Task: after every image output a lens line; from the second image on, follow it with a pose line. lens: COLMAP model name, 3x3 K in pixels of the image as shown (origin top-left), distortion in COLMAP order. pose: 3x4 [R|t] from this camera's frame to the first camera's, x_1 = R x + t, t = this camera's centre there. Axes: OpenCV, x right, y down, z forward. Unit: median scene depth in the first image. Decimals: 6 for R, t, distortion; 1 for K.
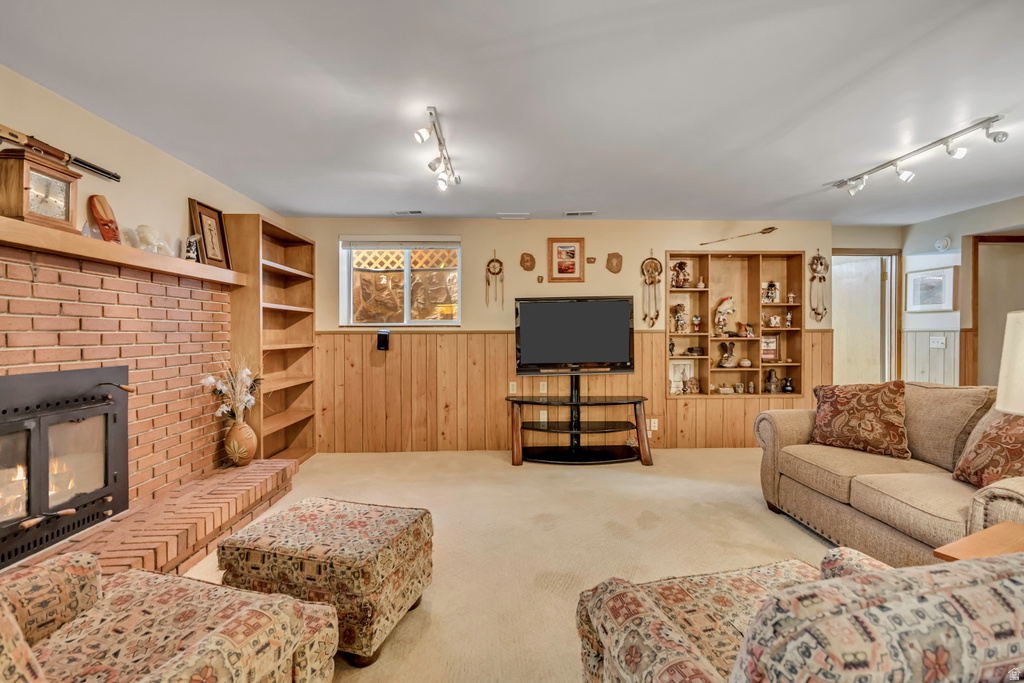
lens RADIAL K [[451.1, 0, 510.9], [0, 451.1, 337.8], [0, 0, 1]] dist [-0.003303, 0.001148]
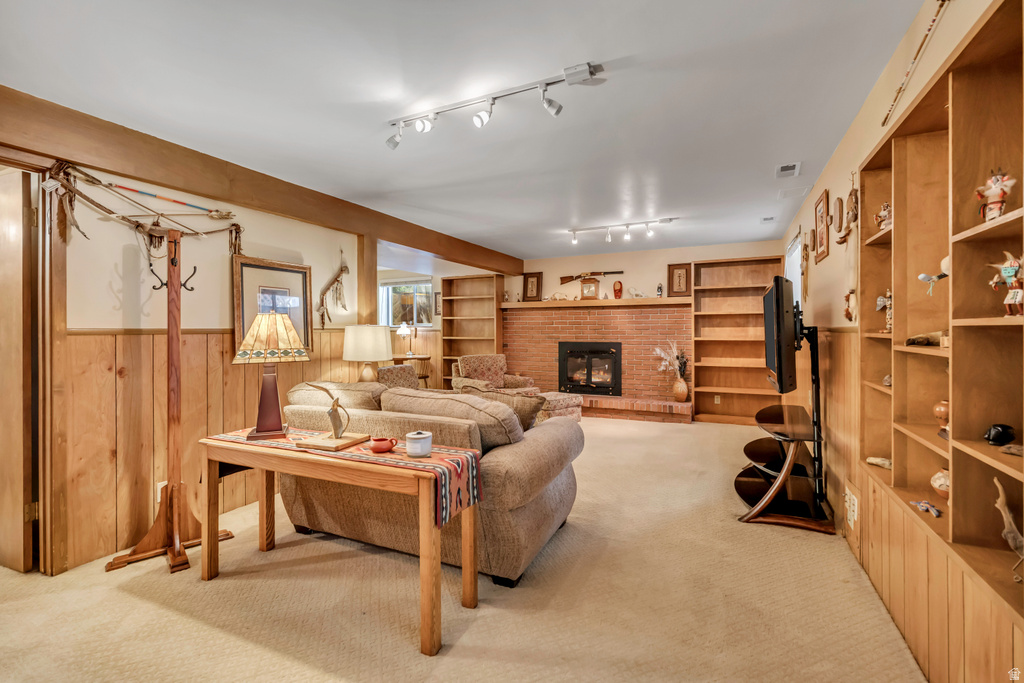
lens RADIAL K [[451.1, 0, 512.2], [0, 451.1, 332.8], [0, 0, 1]] dist [-0.003303, 0.001148]
pose [[-0.460310, 0.004831, -0.887745, 1.779406], [-0.010539, 0.999885, 0.010906, -0.014988], [0.887696, 0.014376, -0.460206, 1.626124]]
